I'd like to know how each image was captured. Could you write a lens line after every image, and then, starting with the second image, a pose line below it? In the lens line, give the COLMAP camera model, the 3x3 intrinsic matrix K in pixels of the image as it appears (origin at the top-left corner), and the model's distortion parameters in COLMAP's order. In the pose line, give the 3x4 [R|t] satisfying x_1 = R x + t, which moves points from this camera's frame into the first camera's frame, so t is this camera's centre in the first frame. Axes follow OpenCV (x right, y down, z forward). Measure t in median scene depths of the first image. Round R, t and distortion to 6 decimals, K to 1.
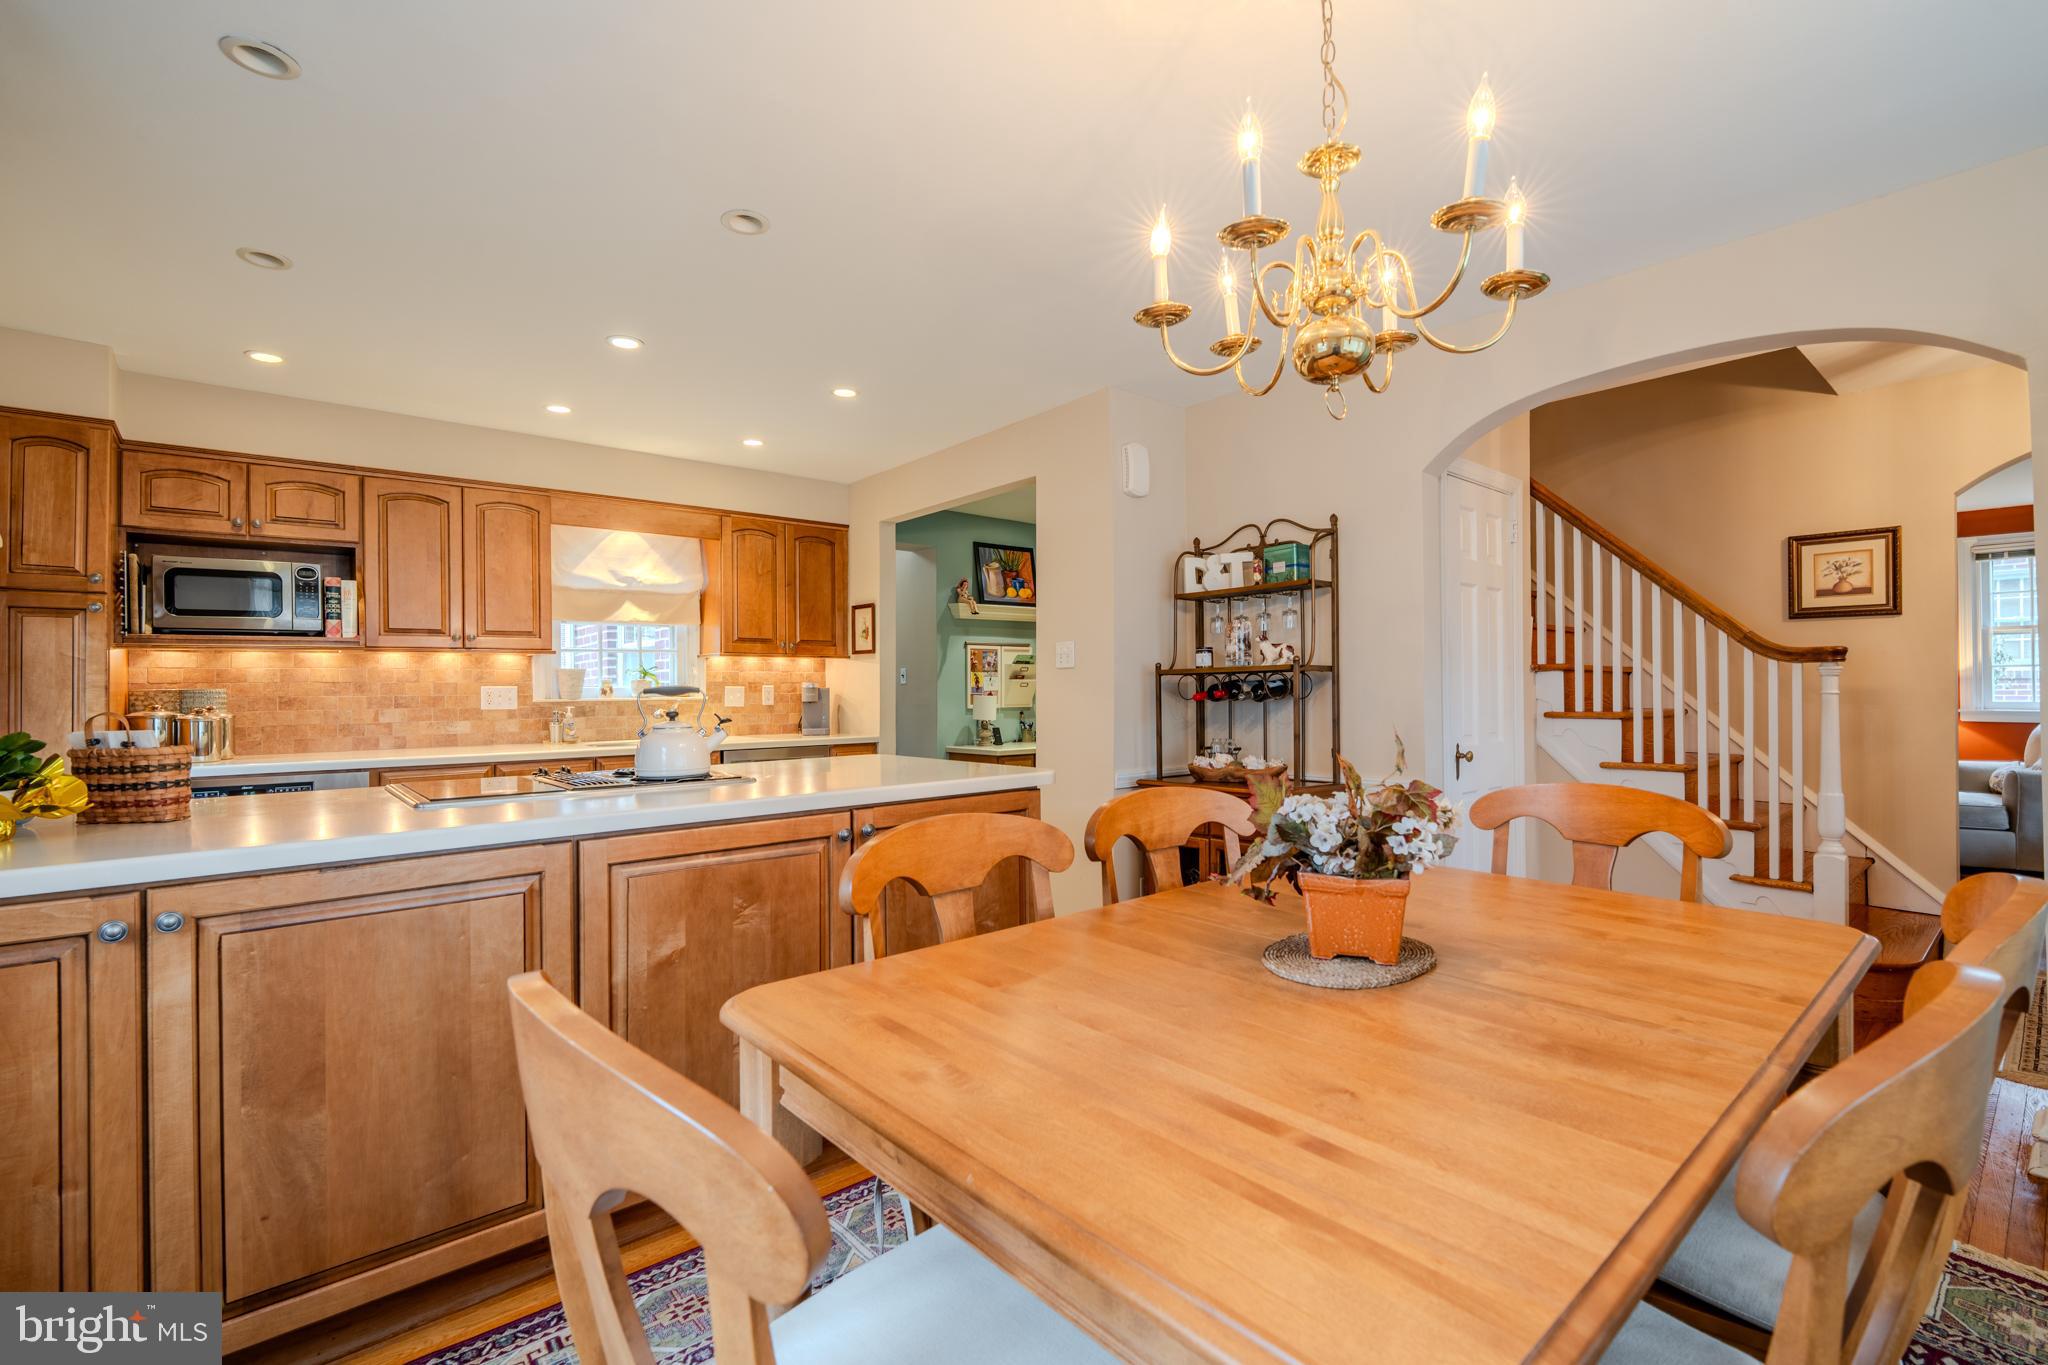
lens RADIAL K [[902.8, 0, 1024.0], [0, 902.8, 682.5], [0, 0, 1]] dist [-0.008831, 0.000253]
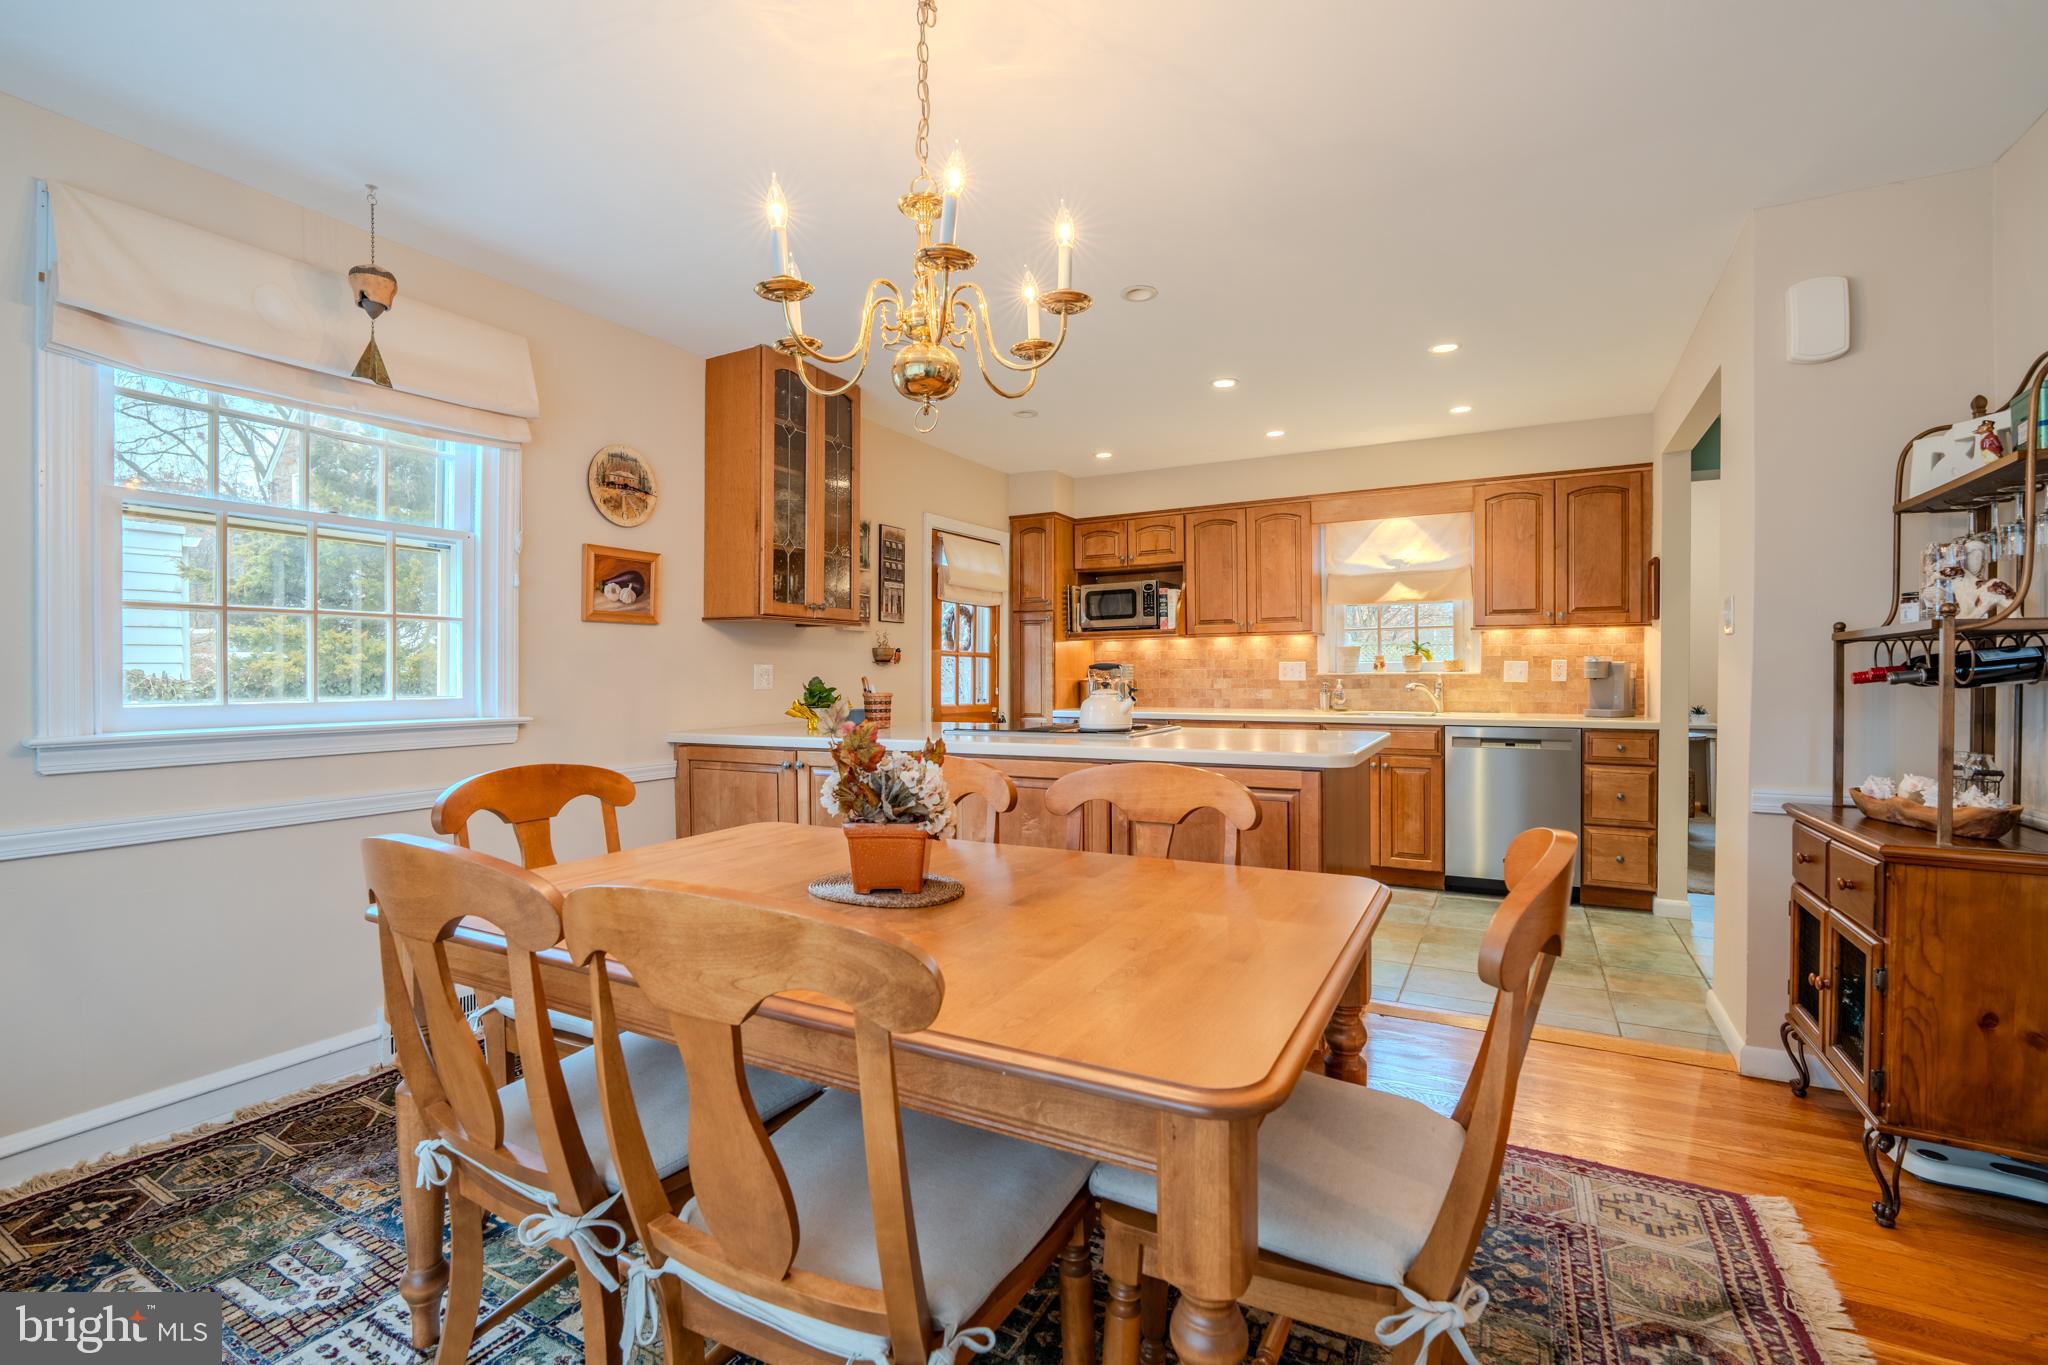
lens RADIAL K [[902.8, 0, 1024.0], [0, 902.8, 682.5], [0, 0, 1]] dist [-0.008831, 0.000253]
pose [[0.362361, 0.018601, -0.931852, 0.450141], [0.008903, 0.999686, 0.023417, 0.000369], [0.931995, -0.016781, 0.362082, 0.214817]]
